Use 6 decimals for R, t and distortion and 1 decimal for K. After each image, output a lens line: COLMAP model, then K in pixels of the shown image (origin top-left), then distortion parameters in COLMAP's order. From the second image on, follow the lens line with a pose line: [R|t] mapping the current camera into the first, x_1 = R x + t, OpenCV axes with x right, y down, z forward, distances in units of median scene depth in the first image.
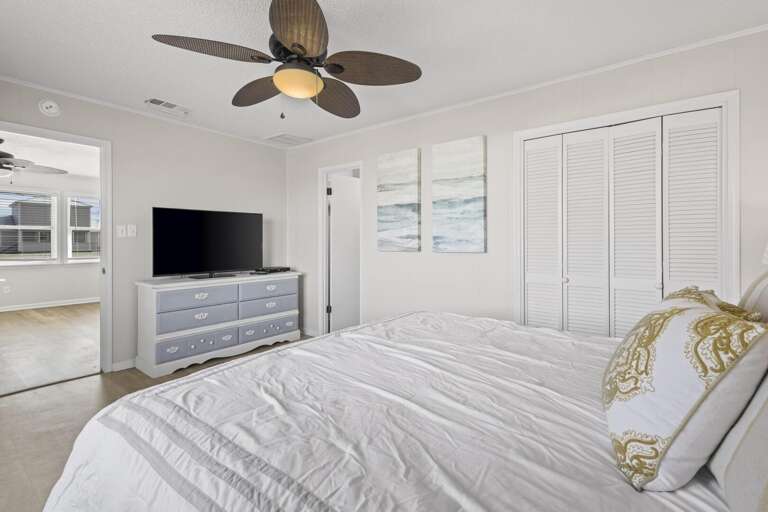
lens RADIAL K [[356.2, 0, 383.4], [0, 356.2, 241.7], [0, 0, 1]] dist [0.000739, 0.000362]
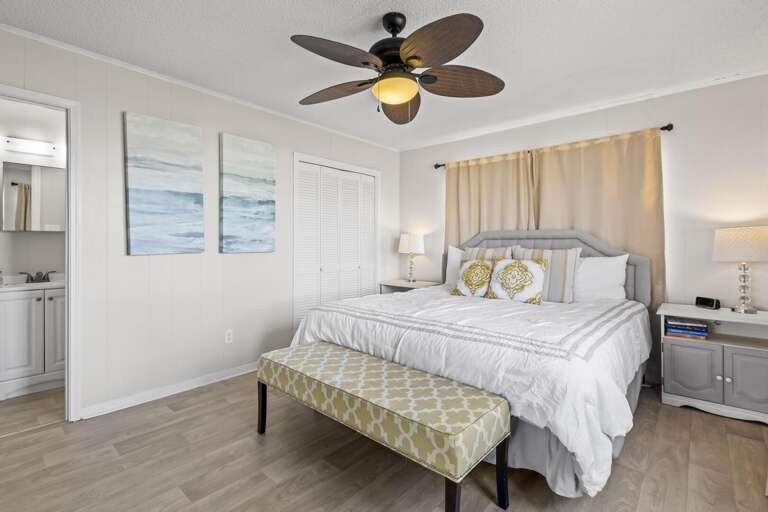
lens RADIAL K [[356.2, 0, 383.4], [0, 356.2, 241.7], [0, 0, 1]] dist [0.000739, 0.000362]
pose [[0.059777, 0.007944, 0.998180, -0.757376], [0.001103, 0.999967, -0.008024, 0.008920], [-0.998211, 0.001581, 0.059766, 0.567469]]
